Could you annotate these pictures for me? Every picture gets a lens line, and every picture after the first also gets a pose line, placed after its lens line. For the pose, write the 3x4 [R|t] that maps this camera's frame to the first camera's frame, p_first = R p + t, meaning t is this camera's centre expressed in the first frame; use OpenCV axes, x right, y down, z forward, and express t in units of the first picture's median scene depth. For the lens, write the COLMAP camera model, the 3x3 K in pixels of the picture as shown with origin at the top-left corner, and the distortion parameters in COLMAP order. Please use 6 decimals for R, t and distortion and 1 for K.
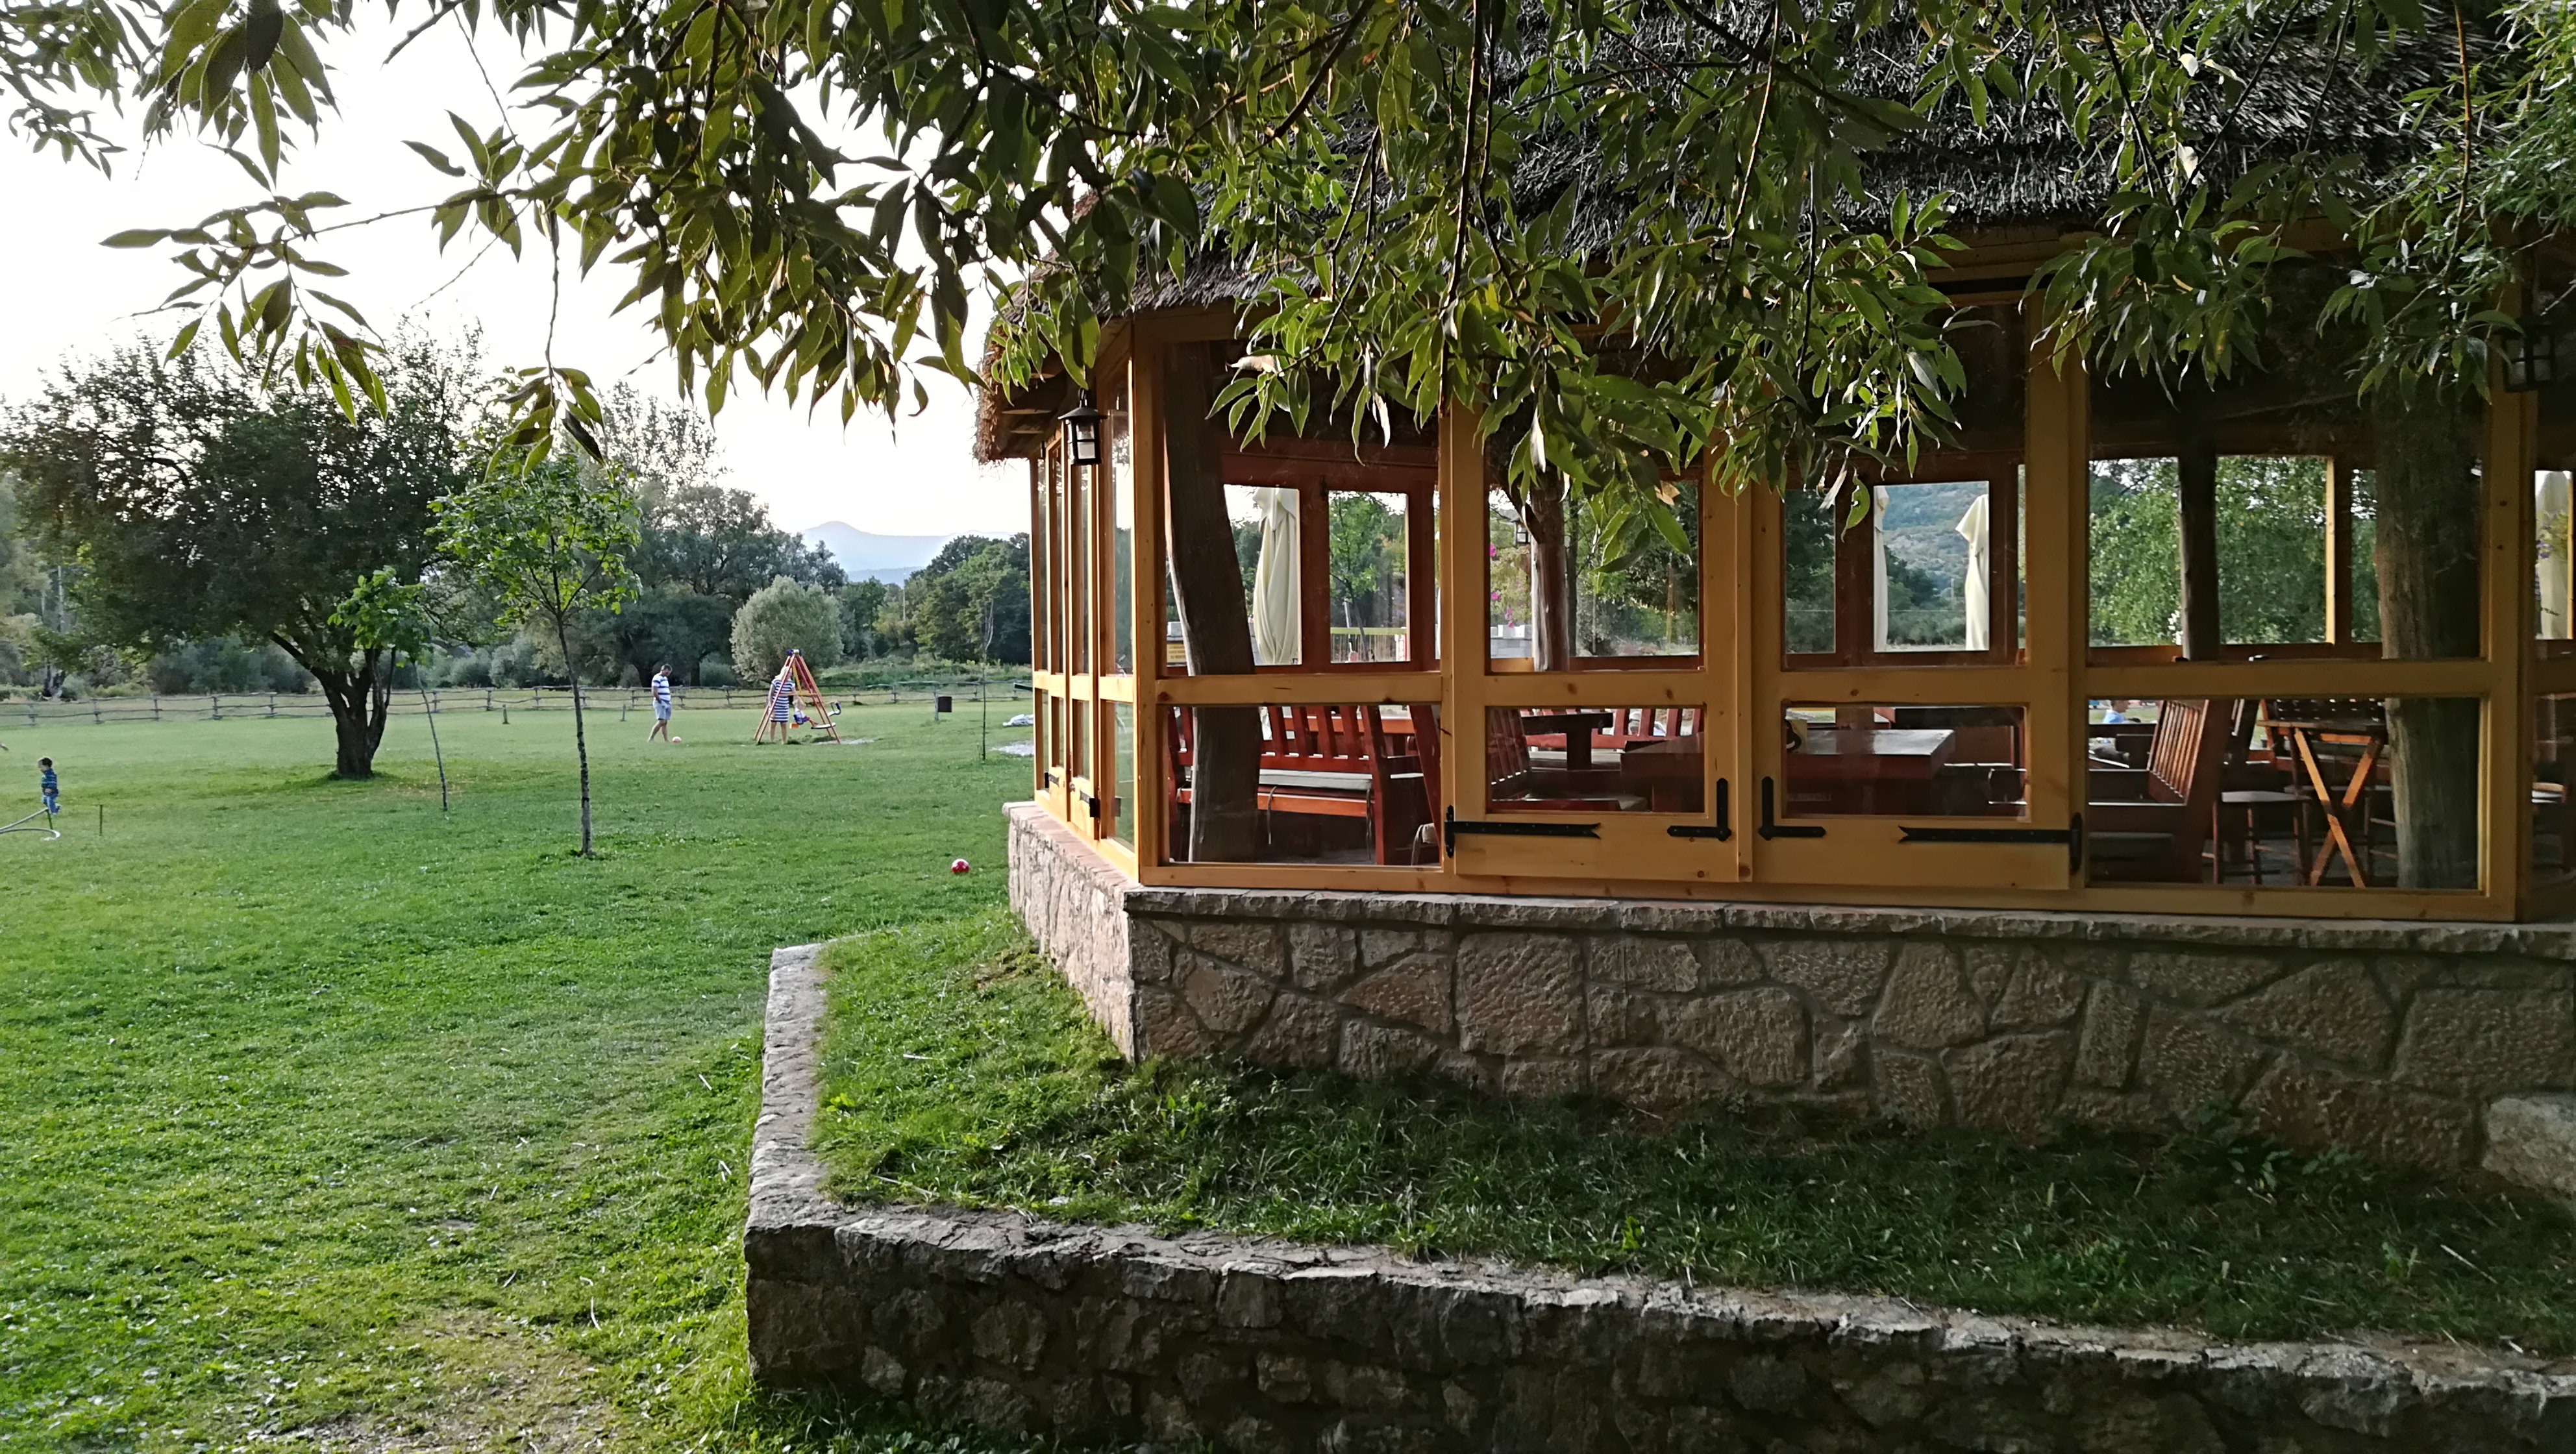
lens RADIAL K [[2019.9, 0, 1283.5], [0, 2019.9, 725.8], [0, 0, 1]] dist [0.032108, -0.023459]
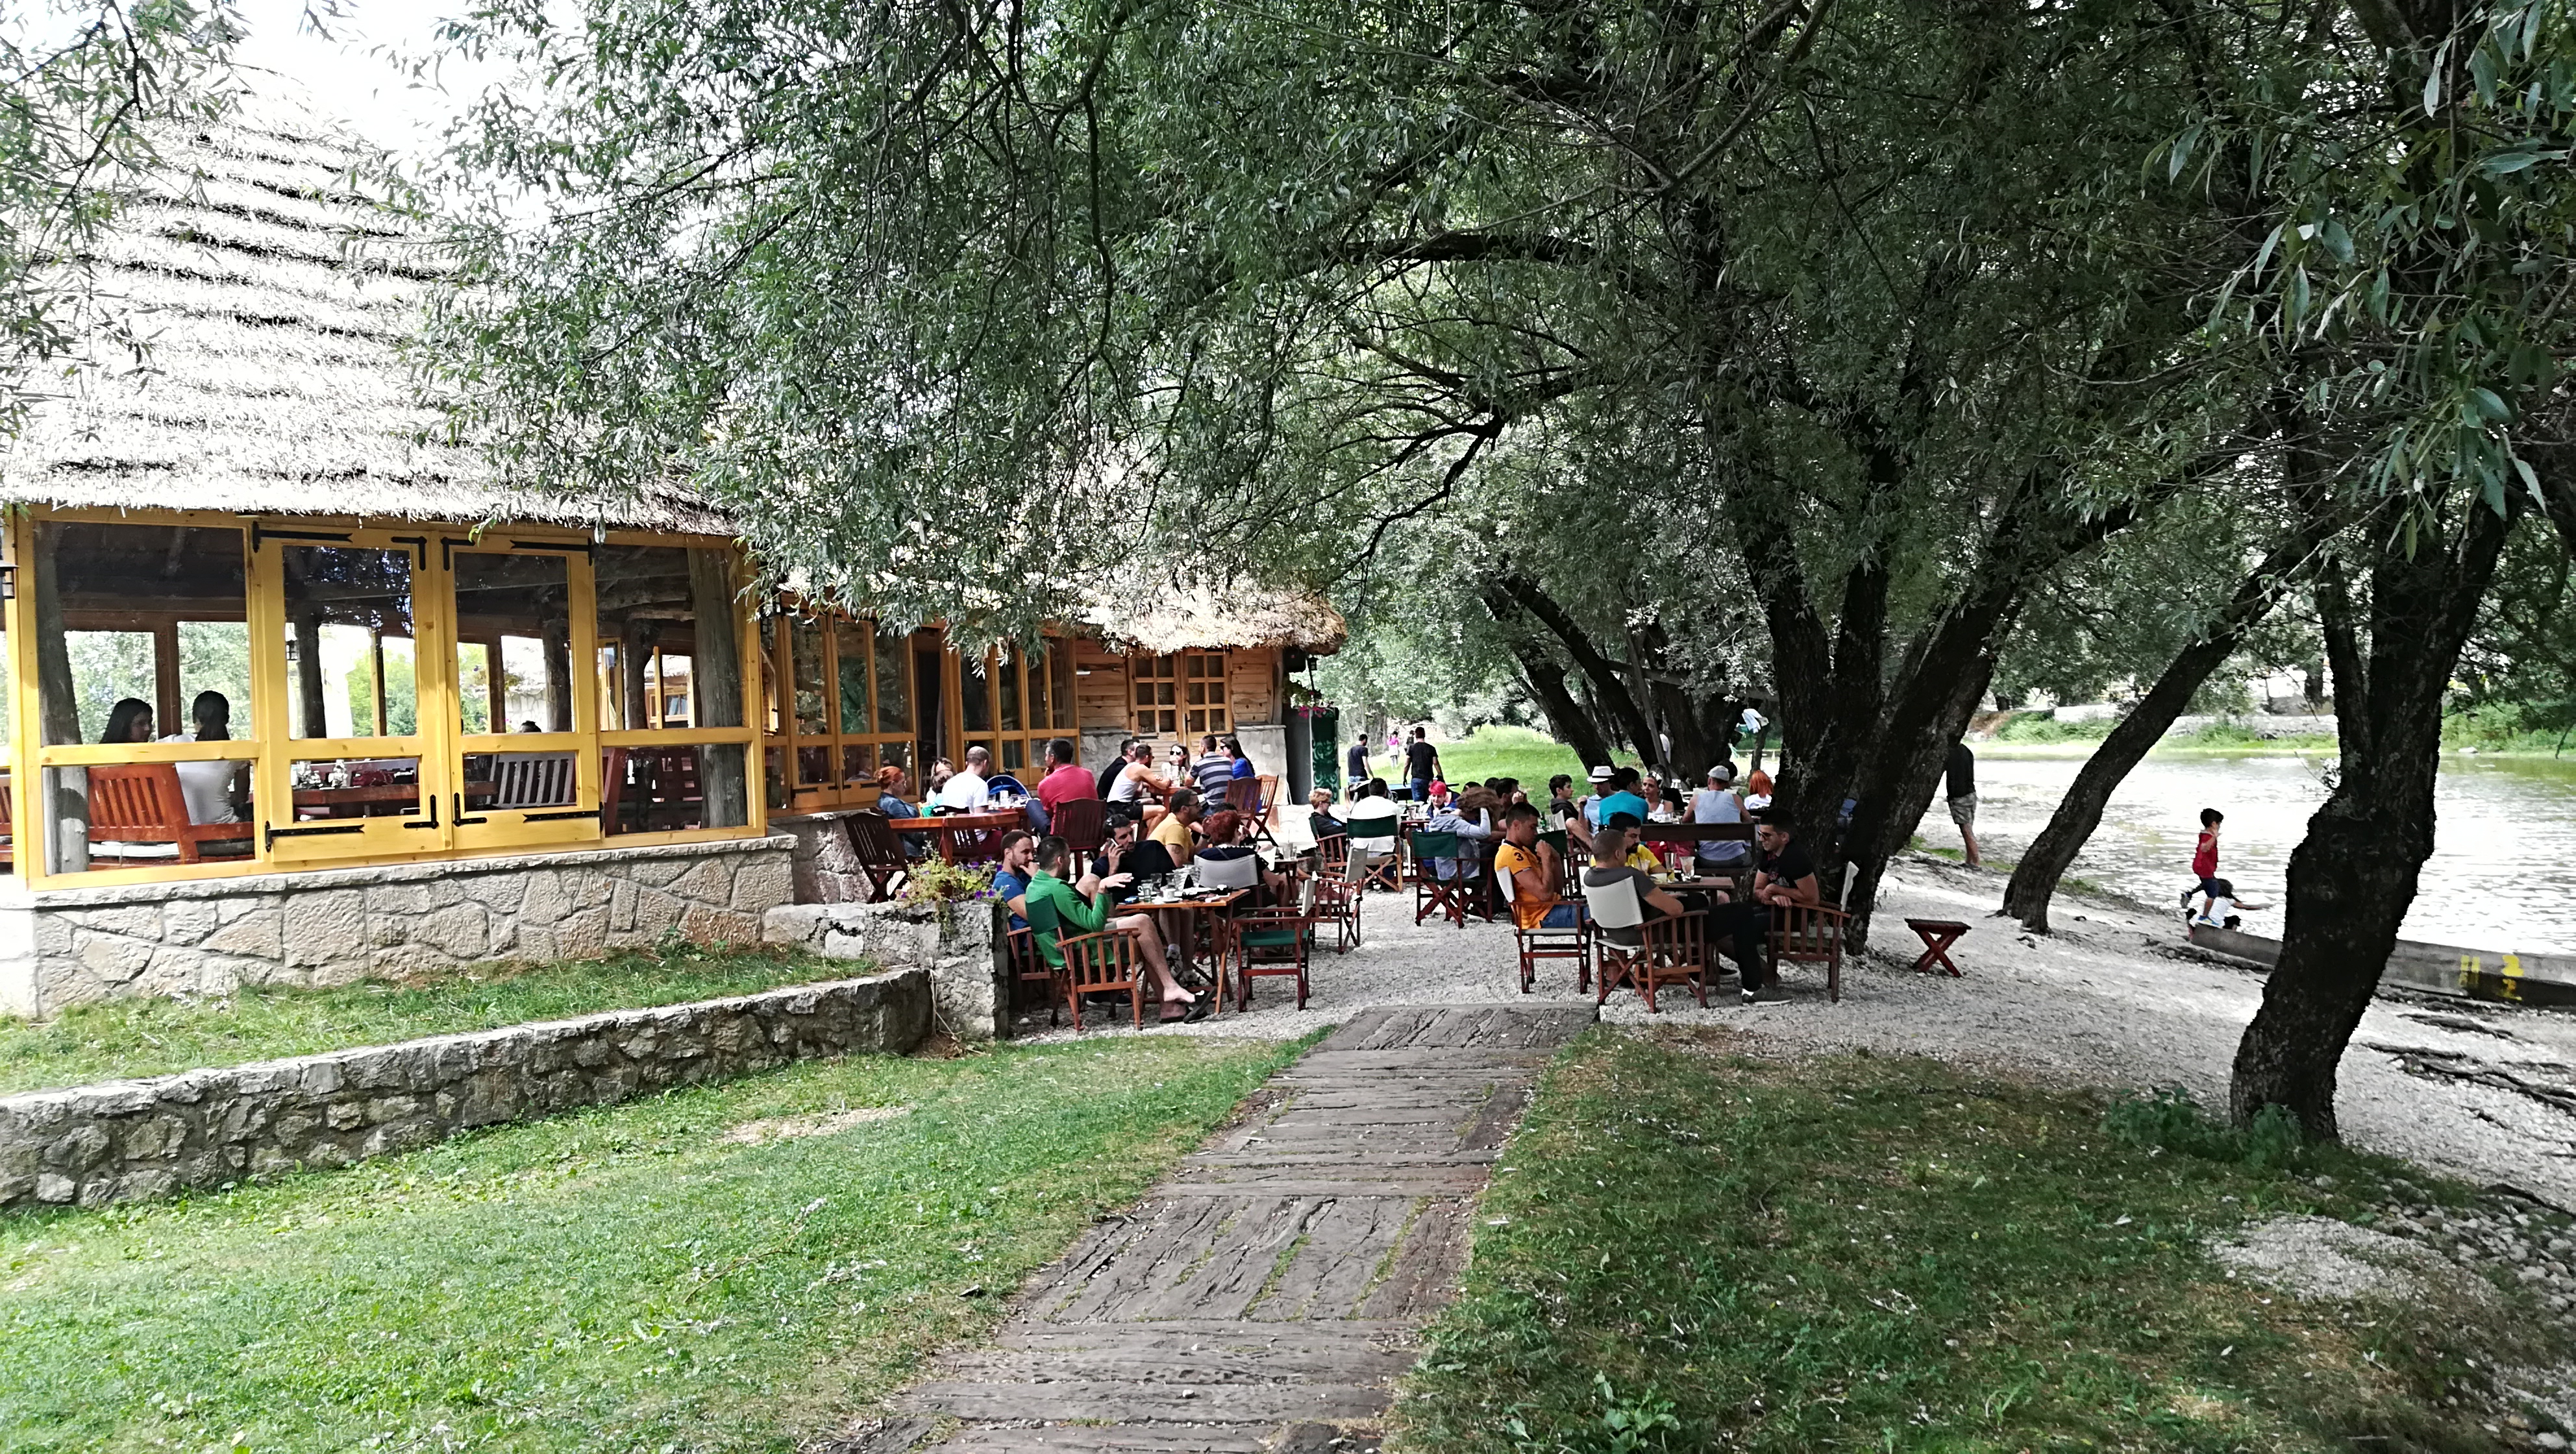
lens RADIAL K [[2019.9, 0, 1275.1], [0, 2019.9, 717.7], [0, 0, 1]] dist [0.032108, -0.023459]
pose [[0.425668, 0.007615, 0.904847, -1.204956], [0.071531, 0.996552, -0.042037, 0.094297], [-0.902048, 0.082618, 0.423656, -0.517137]]
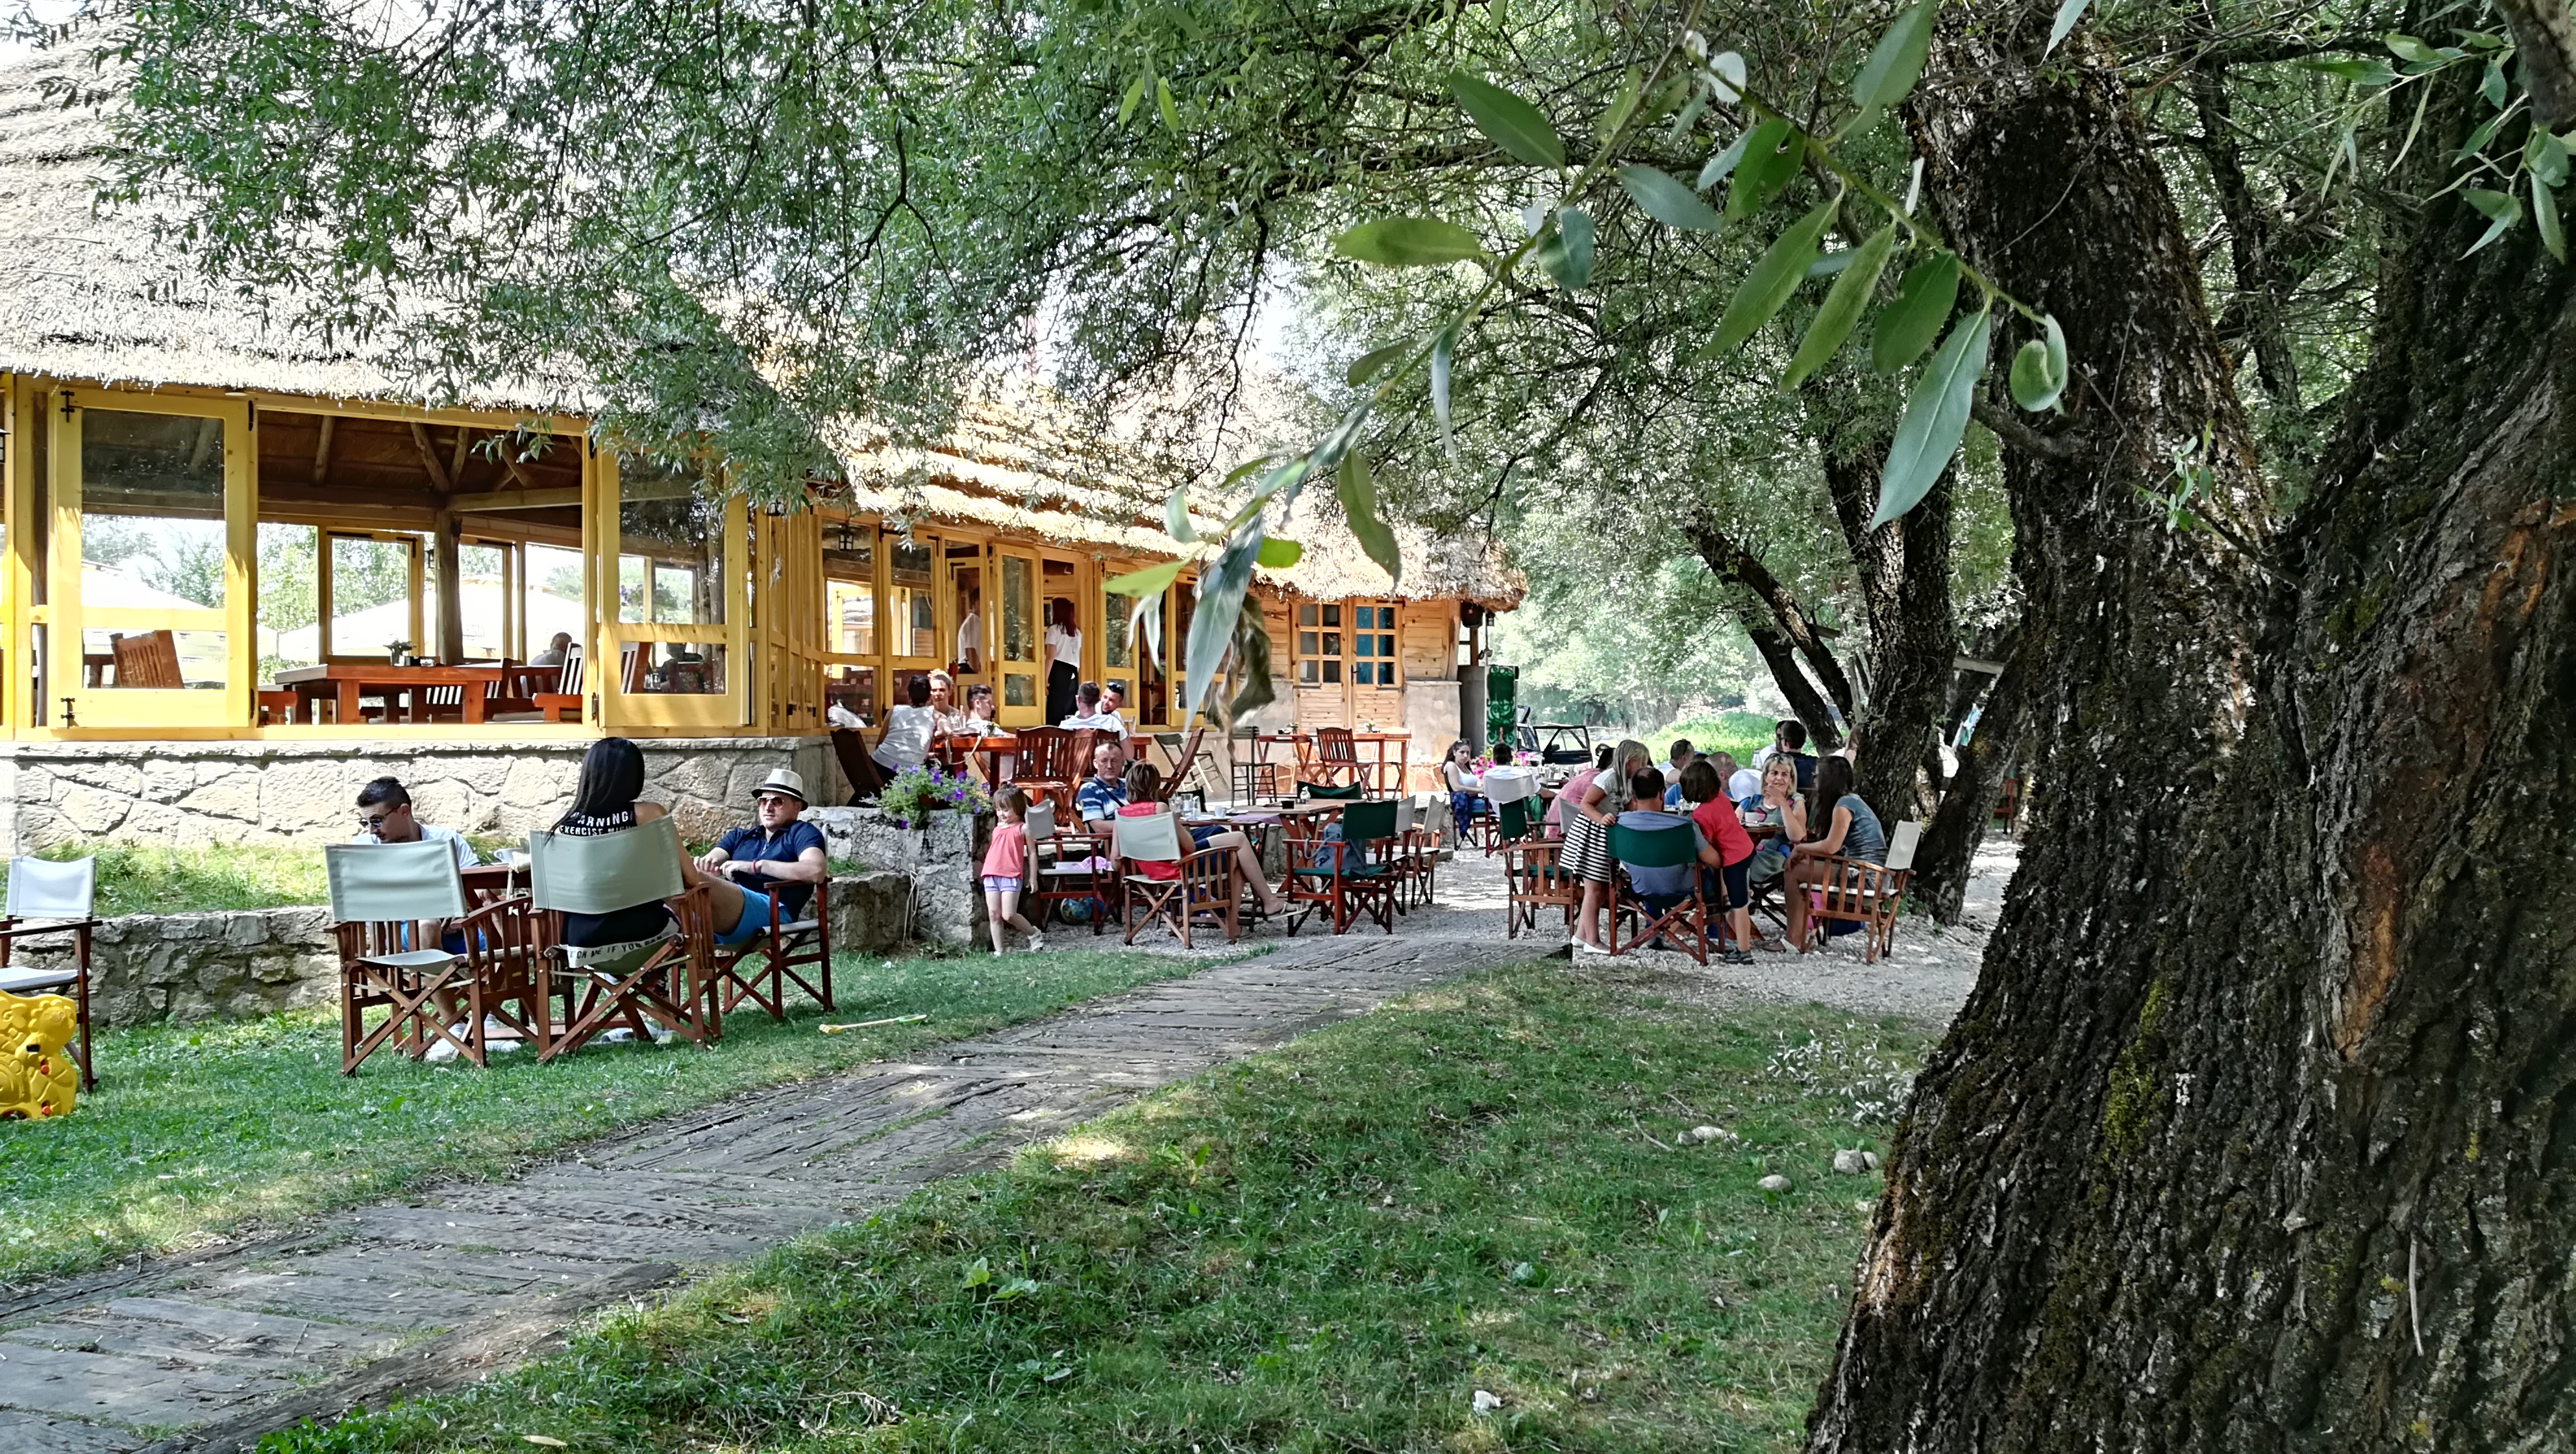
lens RADIAL K [[2019.9, 0, 1287.5], [0, 2019.9, 738.4], [0, 0, 1]] dist [0.032108, -0.023459]
pose [[0.560733, 0.011053, 0.827923, -0.962399], [0.026204, 0.999173, -0.031087, 0.177344], [-0.827582, 0.039127, 0.559980, -0.791401]]
